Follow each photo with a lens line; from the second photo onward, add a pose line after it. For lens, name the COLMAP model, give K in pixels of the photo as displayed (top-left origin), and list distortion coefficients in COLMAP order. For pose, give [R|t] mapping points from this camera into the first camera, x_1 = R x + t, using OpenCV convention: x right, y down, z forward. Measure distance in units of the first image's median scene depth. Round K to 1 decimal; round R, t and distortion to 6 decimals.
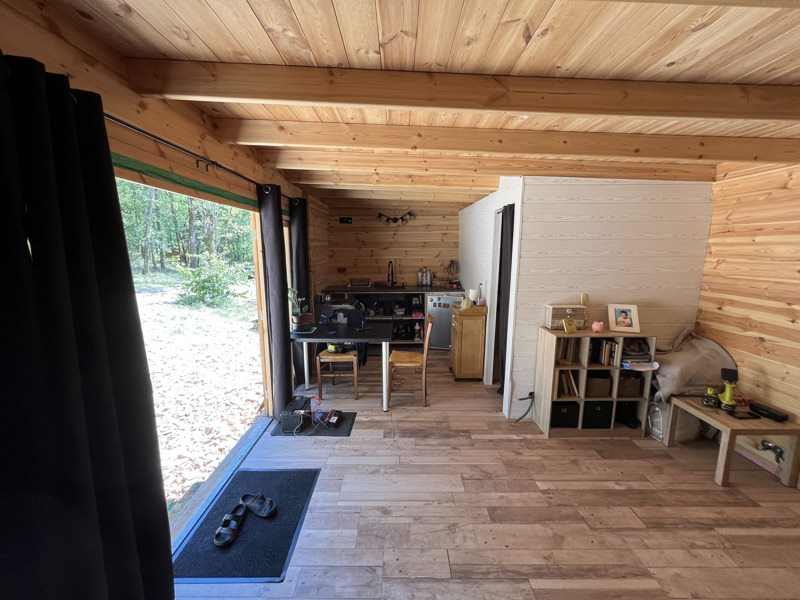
lens RADIAL K [[322.8, 0, 400.0], [0, 322.8, 300.0], [0, 0, 1]] dist [-0.002556, -0.000197]
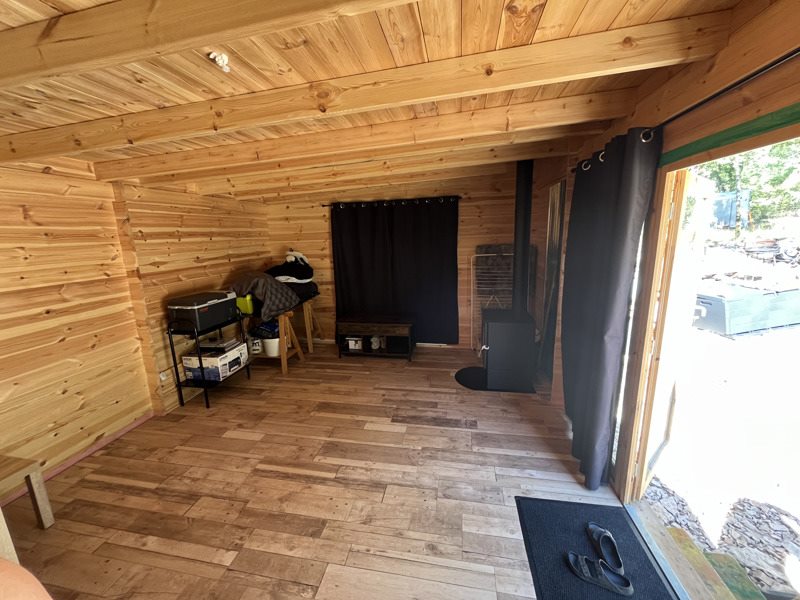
lens RADIAL K [[322.8, 0, 400.0], [0, 322.8, 300.0], [0, 0, 1]] dist [-0.002556, -0.000197]
pose [[-0.982286, -0.007731, 0.187230, -0.120847], [0.060484, 0.932590, 0.355835, -0.295008], [-0.177359, 0.360856, -0.915602, 1.644198]]
